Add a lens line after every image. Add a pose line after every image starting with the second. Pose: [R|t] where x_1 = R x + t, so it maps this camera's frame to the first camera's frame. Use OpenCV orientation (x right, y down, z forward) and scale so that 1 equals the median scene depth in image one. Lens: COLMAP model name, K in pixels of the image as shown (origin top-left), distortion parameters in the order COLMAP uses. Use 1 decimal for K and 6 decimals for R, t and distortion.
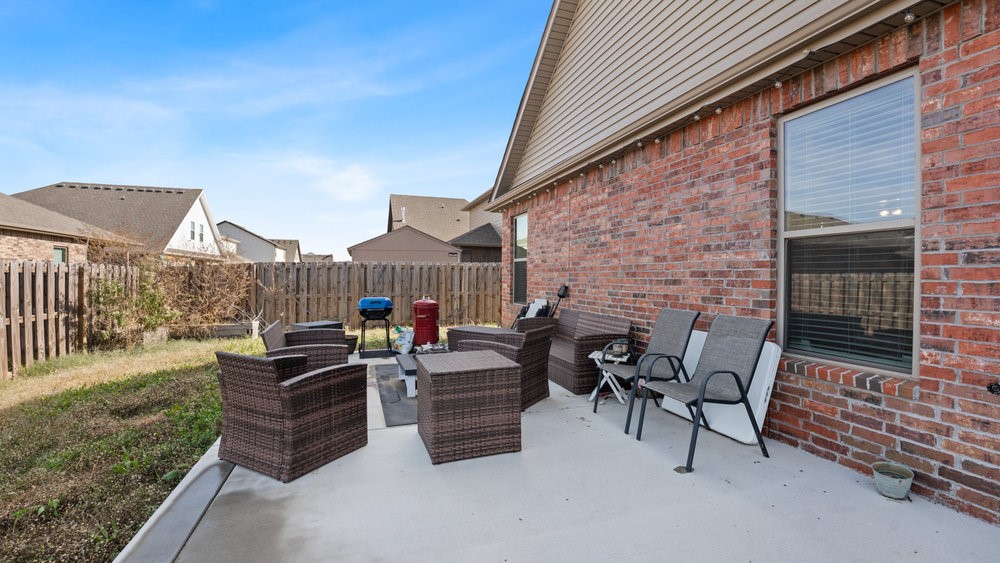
lens RADIAL K [[382.4, 0, 500.0], [0, 382.4, 281.5], [0, 0, 1]] dist [-0.042950, -0.000187]
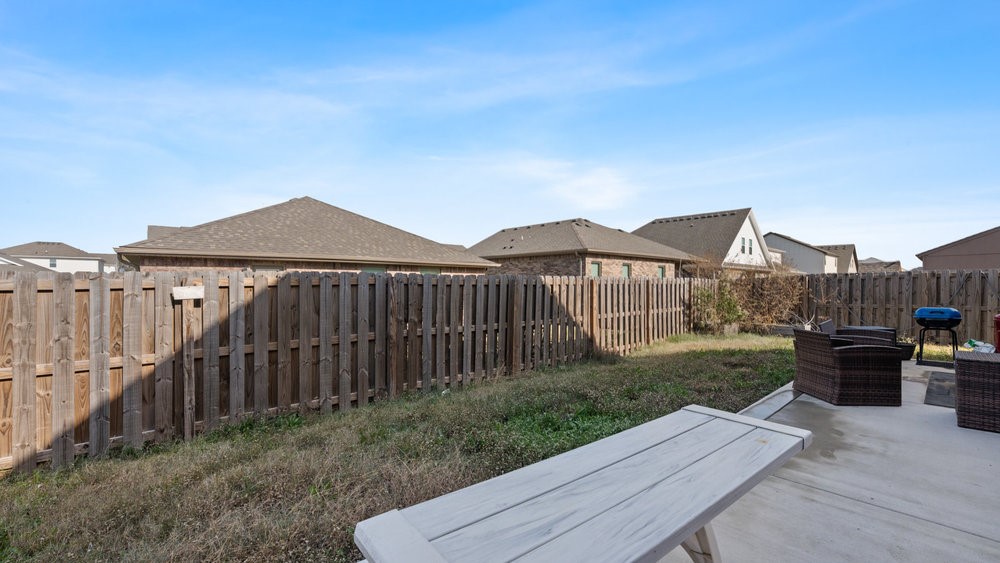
lens RADIAL K [[428.5, 0, 500.0], [0, 428.5, 281.5], [0, 0, 1]] dist [-0.001224, 0.000090]
pose [[0.376856, -0.007597, -0.926241, 0.206275], [-0.015017, 0.999785, -0.014310, 0.004021], [0.926150, 0.019302, 0.376661, -0.362410]]
